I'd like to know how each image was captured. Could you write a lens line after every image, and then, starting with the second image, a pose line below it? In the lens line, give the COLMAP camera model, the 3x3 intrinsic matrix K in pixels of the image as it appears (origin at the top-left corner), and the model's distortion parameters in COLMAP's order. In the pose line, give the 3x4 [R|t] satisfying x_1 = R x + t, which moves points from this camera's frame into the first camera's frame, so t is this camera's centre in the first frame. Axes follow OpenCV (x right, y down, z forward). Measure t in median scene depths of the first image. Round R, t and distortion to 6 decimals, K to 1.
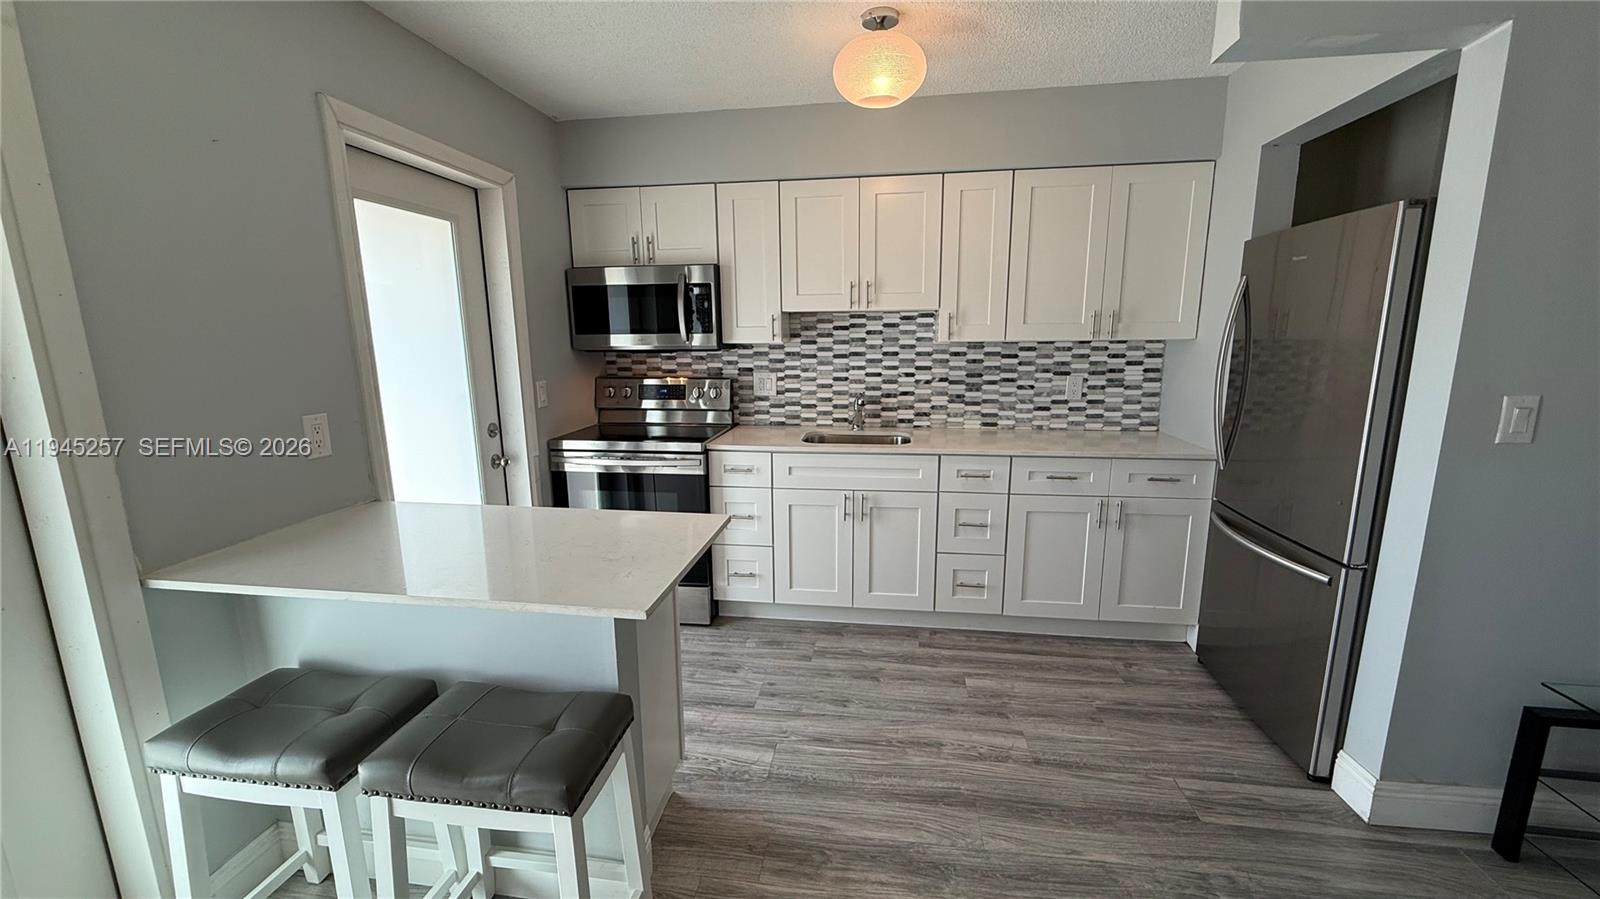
lens RADIAL K [[635.0, 0, 795.5], [0, 635.0, 451.1], [0, 0, 1]] dist [0.001119, -0.000144]
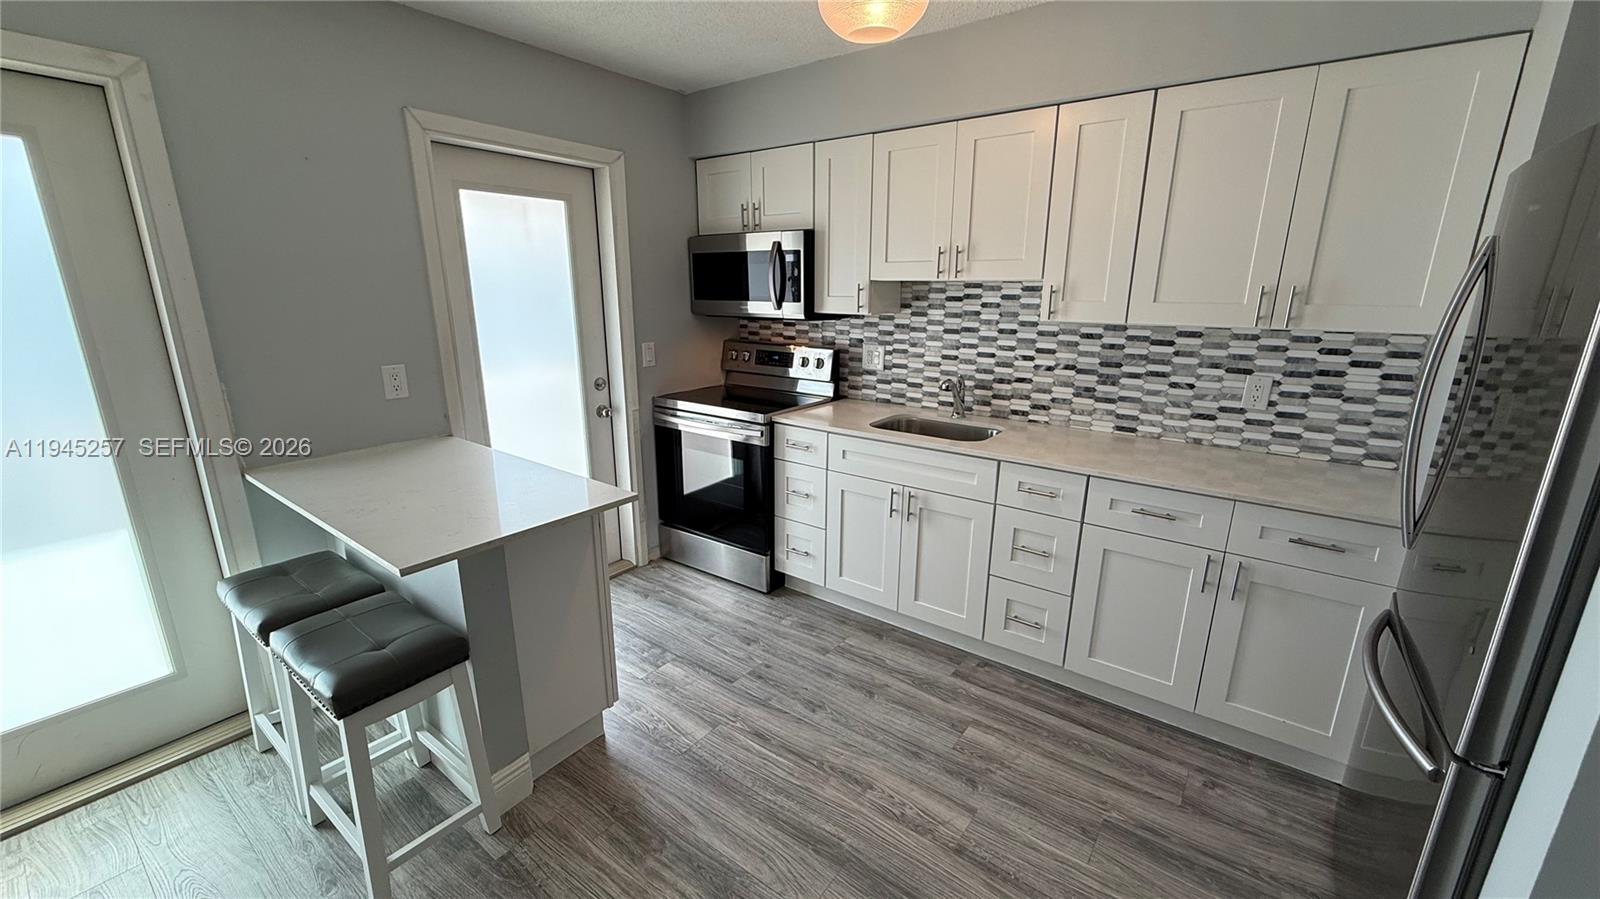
lens RADIAL K [[635.0, 0, 796.5], [0, 635.0, 451.1], [0, 0, 1]] dist [0.001119, -0.000144]
pose [[0.877861, 0.134888, -0.459527, 0.356755], [-0.102063, 0.990167, 0.095674, -0.055603], [0.467914, -0.037088, 0.882996, 0.139350]]
